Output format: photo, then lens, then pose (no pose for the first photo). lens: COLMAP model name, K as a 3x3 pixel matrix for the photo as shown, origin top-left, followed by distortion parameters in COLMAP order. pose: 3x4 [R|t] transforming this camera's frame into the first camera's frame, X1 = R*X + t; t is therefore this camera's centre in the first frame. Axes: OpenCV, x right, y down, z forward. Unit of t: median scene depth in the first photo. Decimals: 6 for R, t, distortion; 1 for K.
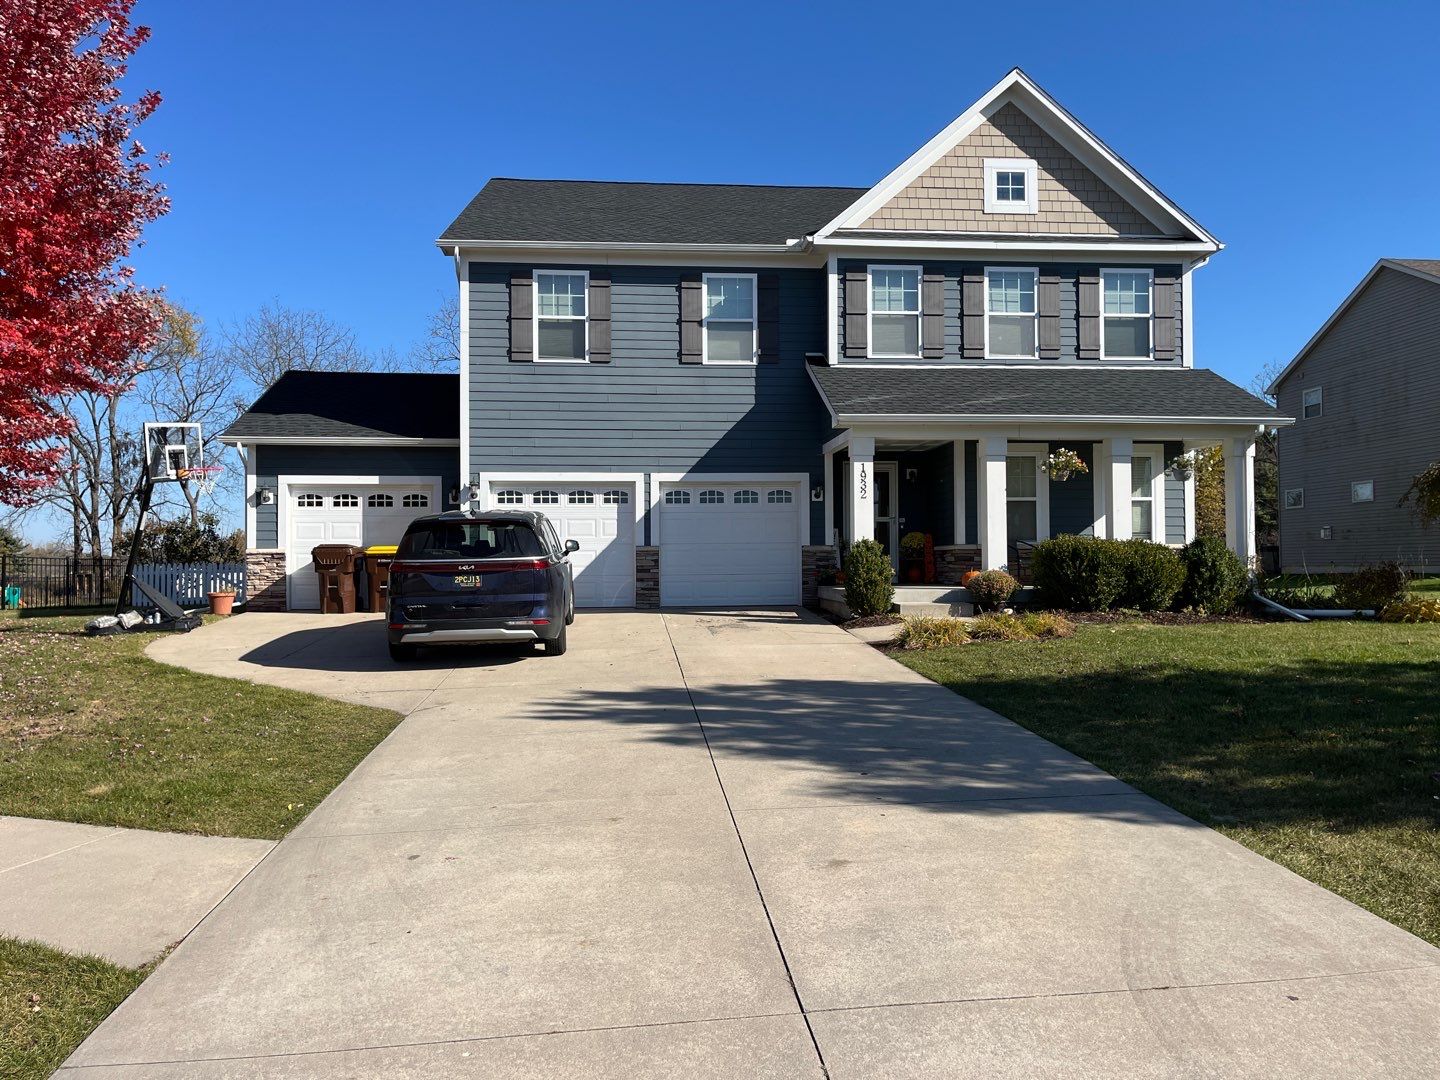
lens RADIAL K [[1186.6, 0, 720.0], [0, 1186.6, 540.0], [0, 0, 1]] dist [0.046760, -0.003184]
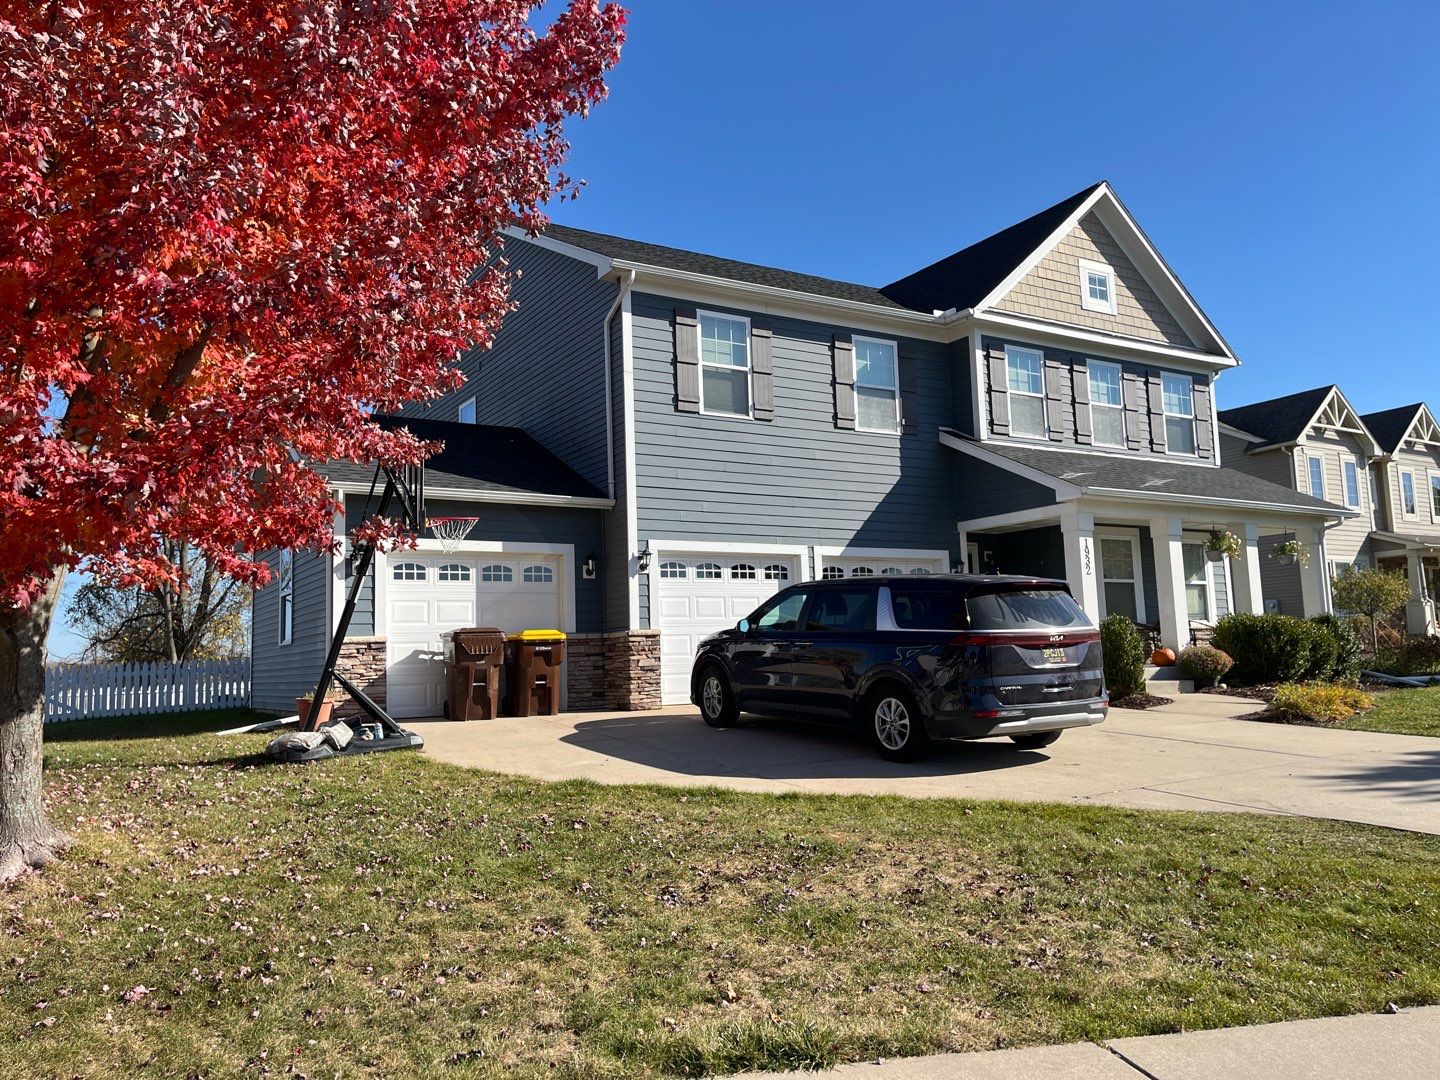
lens RADIAL K [[1086.0, 0, 720.0], [0, 1086.0, 540.0], [0, 0, 1]] dist [0.003482, 0.000032]
pose [[0.893068, 0.026079, 0.449165, -0.490451], [0.006203, 0.997510, -0.070249, -0.003562], [-0.449879, 0.065524, 0.890683, 0.298205]]
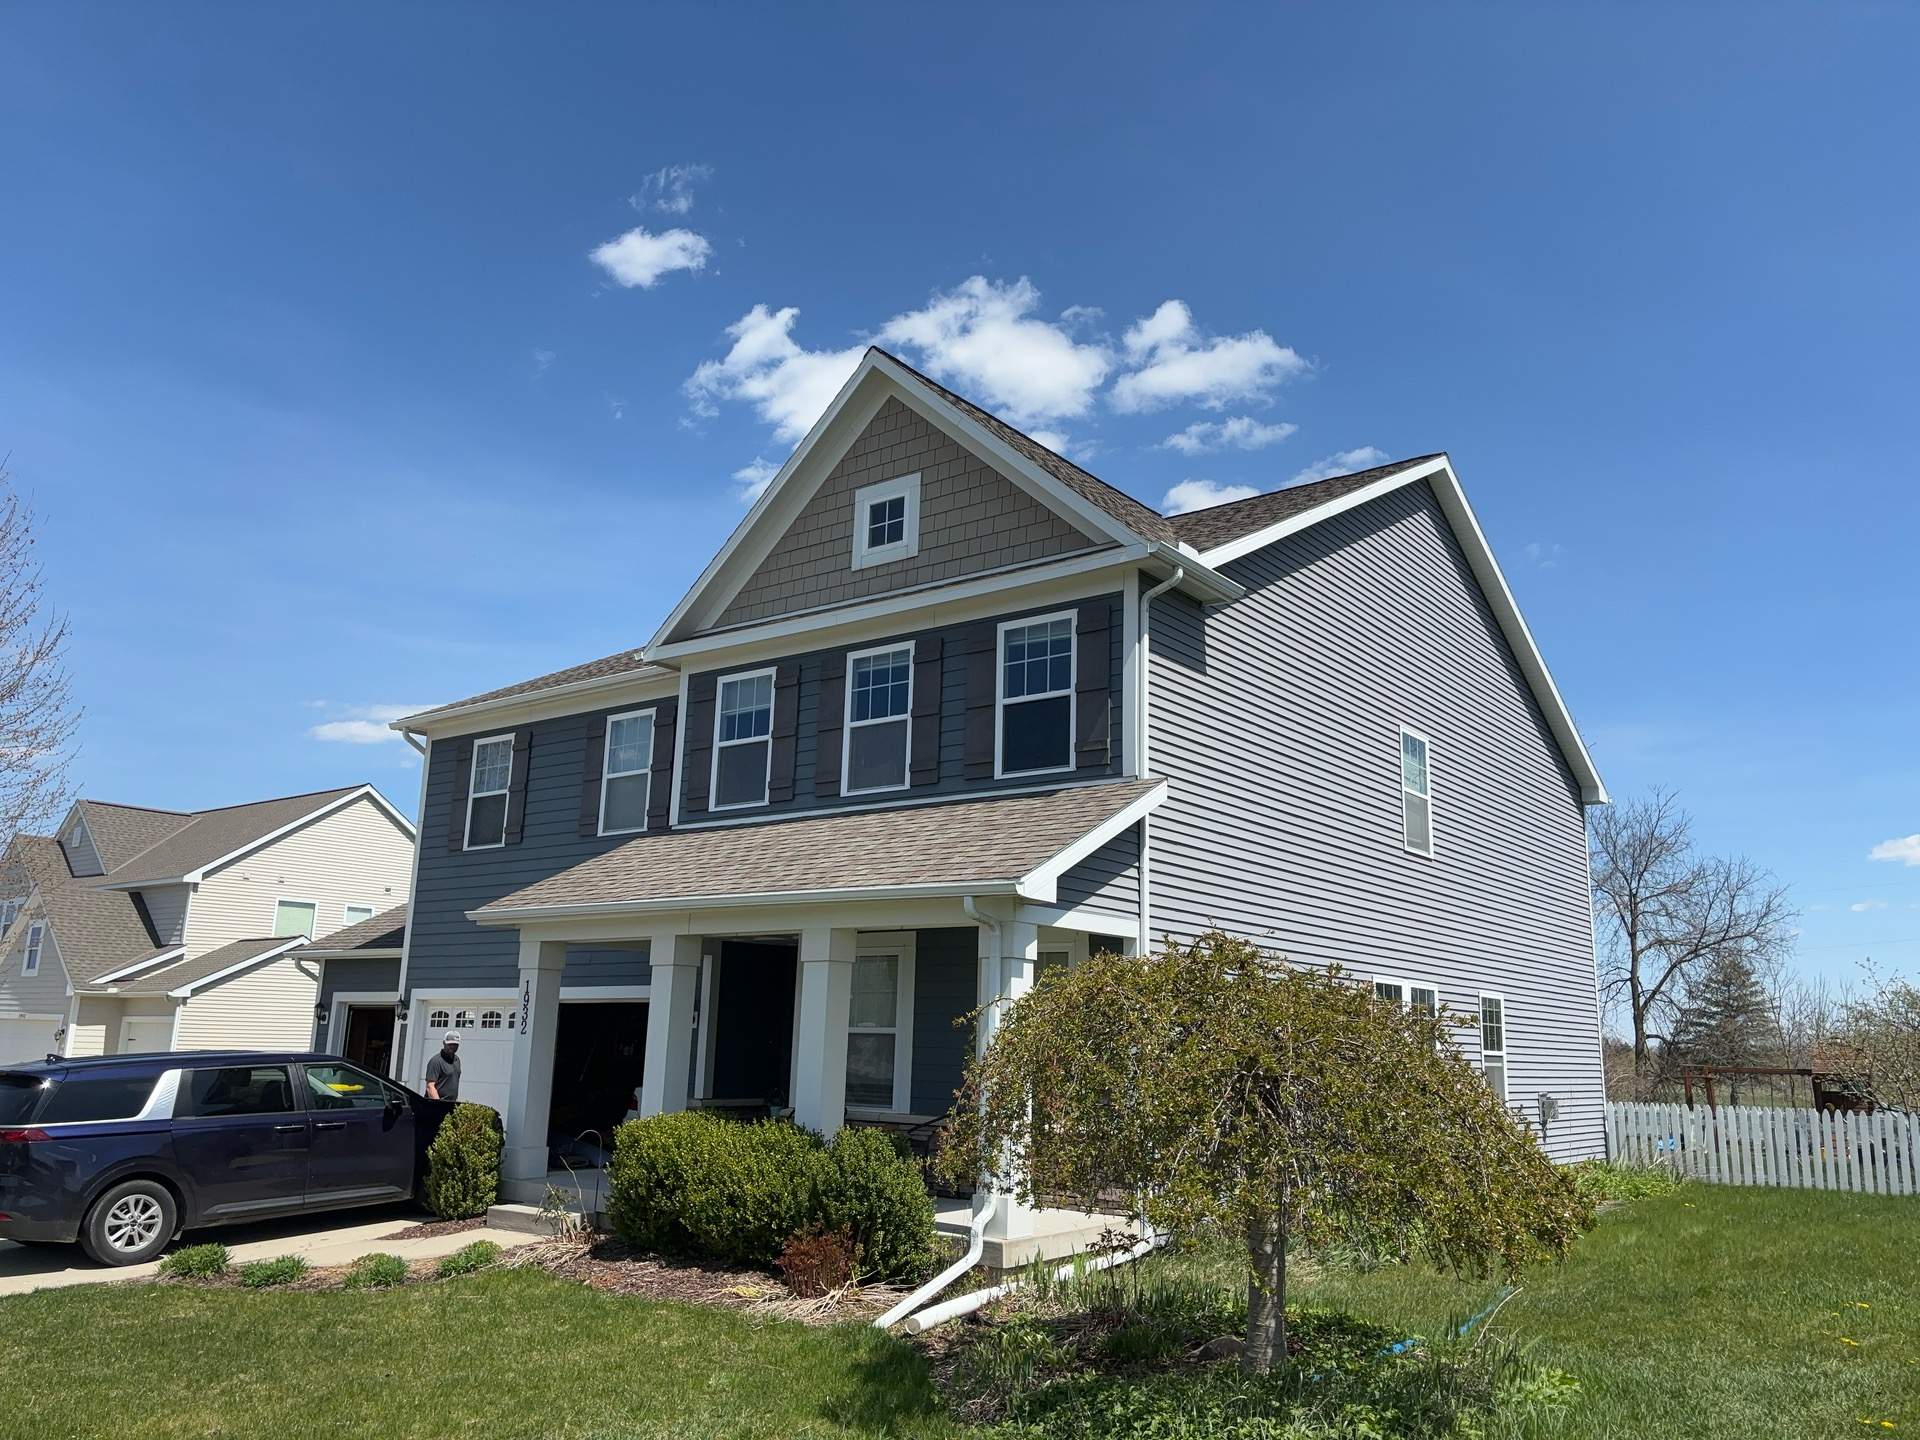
lens RADIAL K [[1582.2, 0, 960.0], [0, 1582.2, 720.0], [0, 0, 1]] dist [0.046760, -0.003184]
pose [[0.734290, -0.123871, -0.667439, 0.820002], [-0.003724, 0.982461, -0.186434, -0.035794], [0.678826, 0.139382, 0.720949, 0.432060]]
